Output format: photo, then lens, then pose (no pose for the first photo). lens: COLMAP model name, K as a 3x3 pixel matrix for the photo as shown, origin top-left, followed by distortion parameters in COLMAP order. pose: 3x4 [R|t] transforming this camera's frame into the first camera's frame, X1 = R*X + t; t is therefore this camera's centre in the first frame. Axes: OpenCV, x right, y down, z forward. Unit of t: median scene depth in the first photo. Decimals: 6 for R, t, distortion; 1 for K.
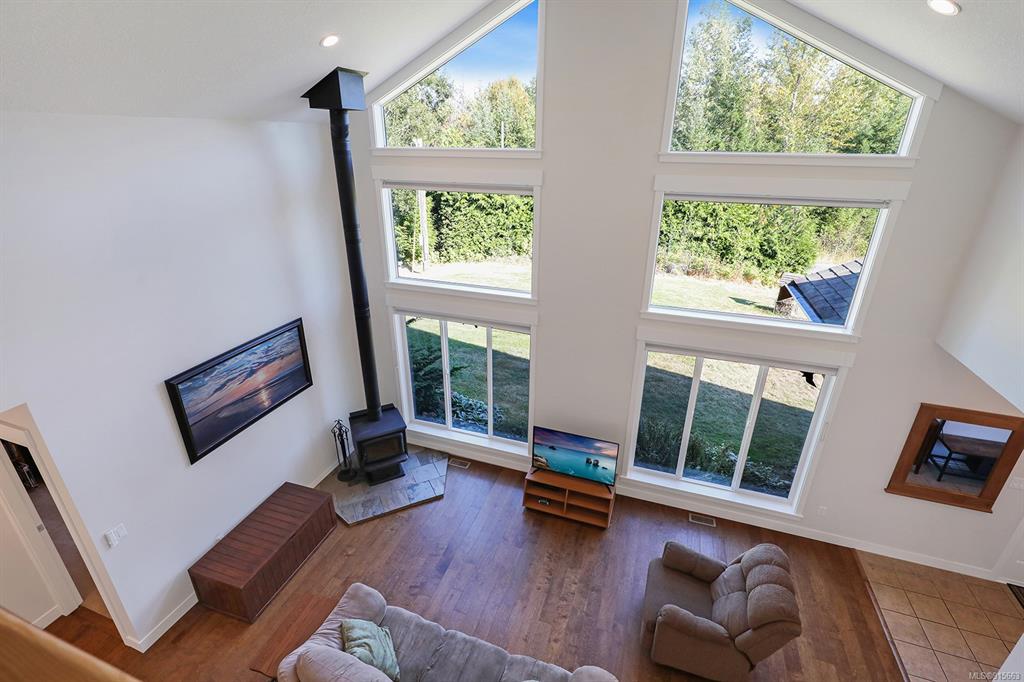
lens RADIAL K [[462.1, 0, 512.0], [0, 462.1, 341.0], [0, 0, 1]] dist [0.001344, -0.000191]
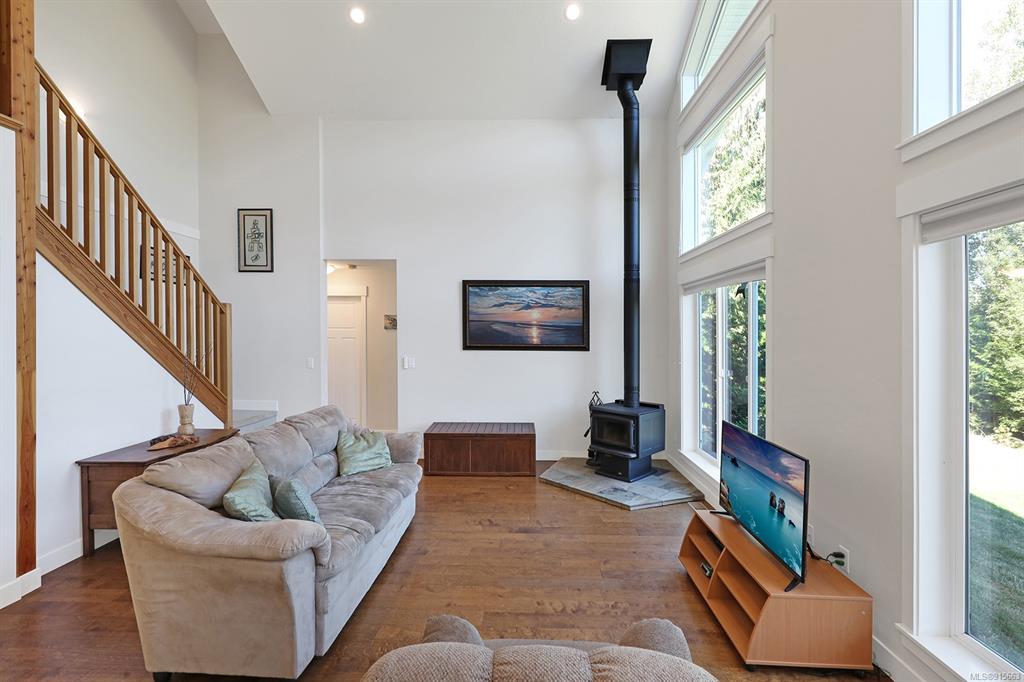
lens RADIAL K [[470.7, 0, 509.1], [0, 470.7, 335.7], [0, 0, 1]] dist [-0.000793, -0.000376]
pose [[0.283653, -0.003265, -0.958921, 0.562477], [-0.388799, 0.913720, -0.118119, 0.275731], [0.876571, 0.406332, 0.257910, 0.597654]]
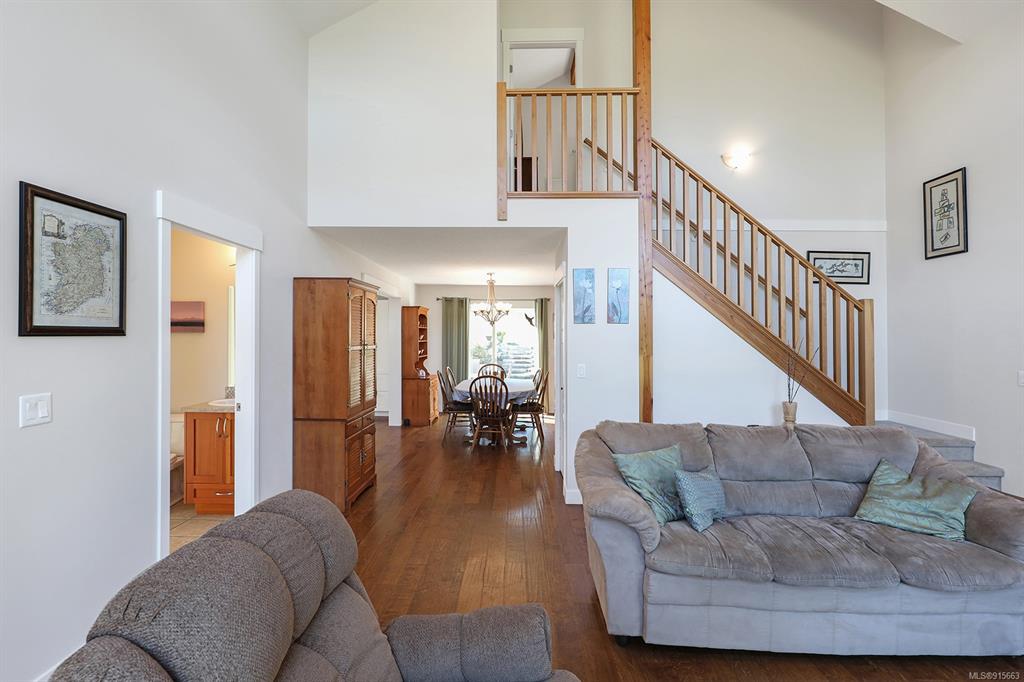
lens RADIAL K [[468.1, 0, 494.2], [0, 468.1, 334.9], [0, 0, 1]] dist [0.000198, -0.000148]
pose [[-0.956354, -0.024657, -0.291169, 0.359104], [-0.138592, 0.915505, 0.377680, 0.158698], [0.257254, 0.401549, -0.878964, 0.909408]]
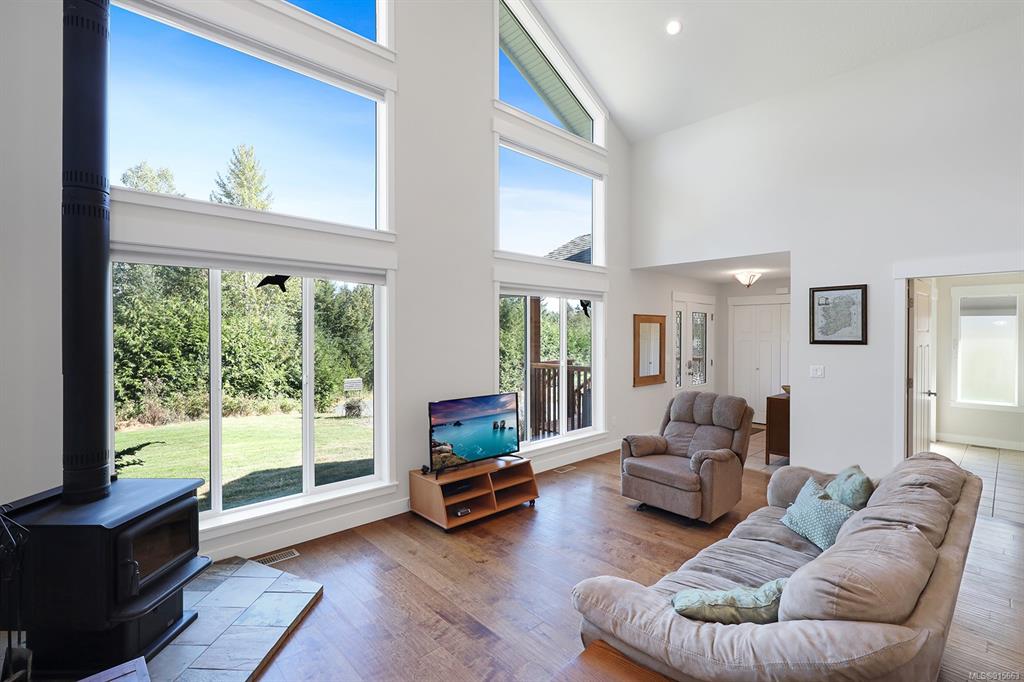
lens RADIAL K [[462.1, 0, 512.0], [0, 462.1, 341.0], [0, 0, 1]] dist [0.001344, -0.000191]
pose [[0.469822, -0.021089, 0.882509, -0.545950], [0.354816, 0.919916, -0.166911, 0.277106], [-0.808315, 0.391547, 0.439680, 0.584009]]
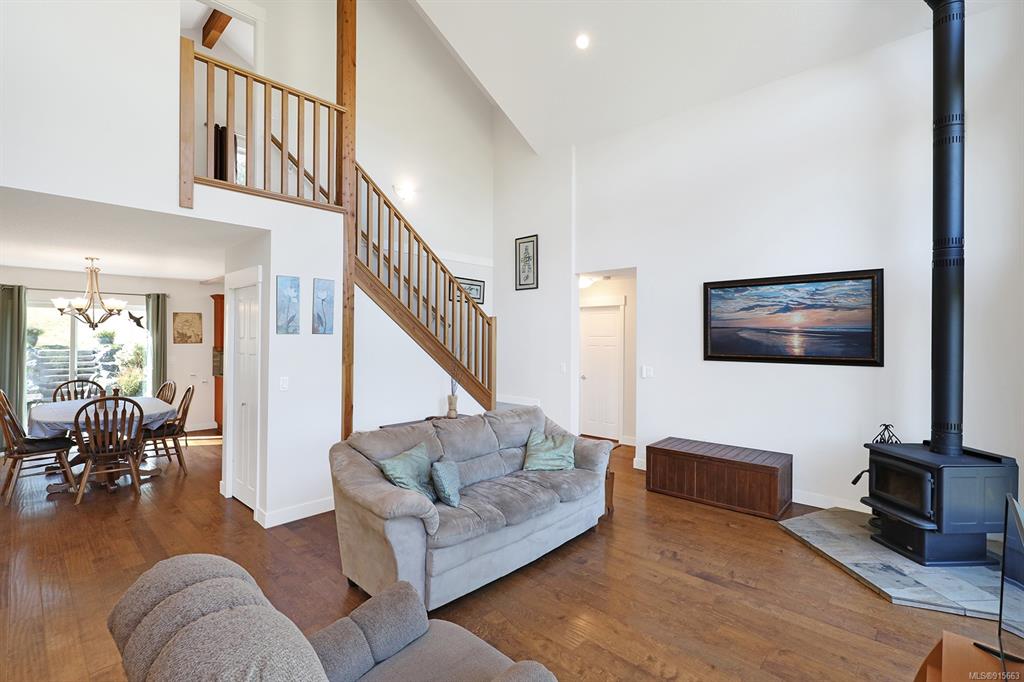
lens RADIAL K [[462.1, 0, 512.0], [0, 462.1, 341.0], [0, 0, 1]] dist [0.001344, -0.000191]
pose [[-0.415470, -0.010510, -0.909546, 0.522694], [-0.377545, 0.911724, 0.161923, 0.173234], [0.827553, 0.410669, -0.382762, 0.828637]]
